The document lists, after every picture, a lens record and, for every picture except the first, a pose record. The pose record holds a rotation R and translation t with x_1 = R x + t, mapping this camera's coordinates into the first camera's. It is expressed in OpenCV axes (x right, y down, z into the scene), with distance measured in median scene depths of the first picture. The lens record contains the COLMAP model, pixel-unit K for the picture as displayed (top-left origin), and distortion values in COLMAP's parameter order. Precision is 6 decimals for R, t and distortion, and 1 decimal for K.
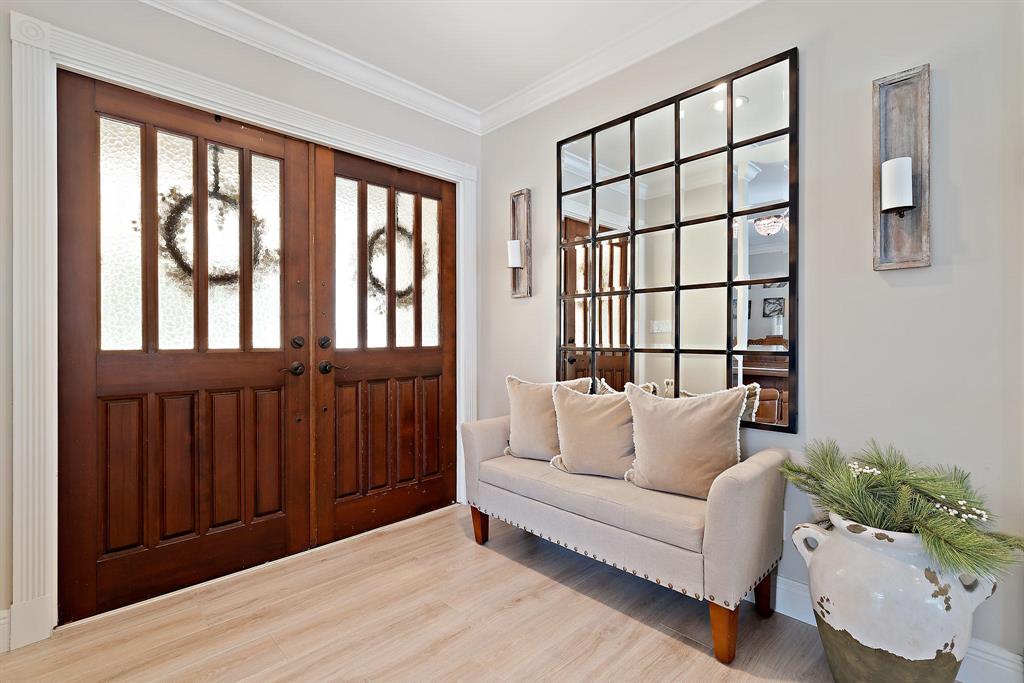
lens RADIAL K [[471.5, 0, 513.0], [0, 471.5, 337.2], [0, 0, 1]] dist [0.002155, 0.000815]
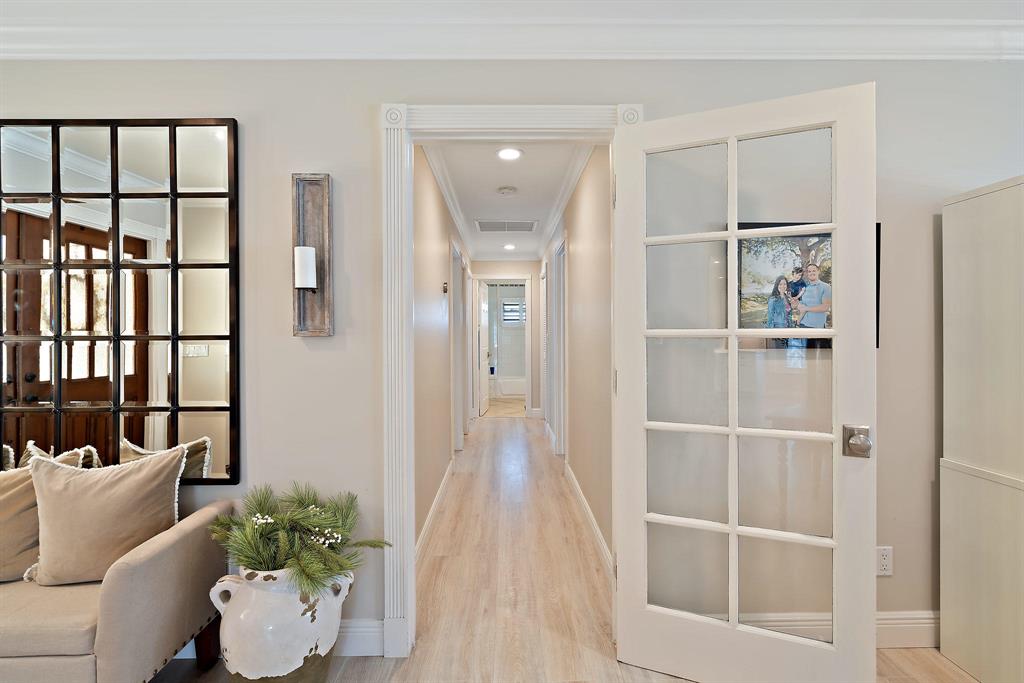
lens RADIAL K [[471.5, 0, 510.1], [0, 471.5, 337.7], [0, 0, 1]] dist [0.002155, 0.000815]
pose [[0.687197, -0.004814, 0.726456, 0.286257], [0.001932, 0.999987, 0.004799, -0.143977], [-0.726469, -0.001894, 0.687197, -0.191771]]
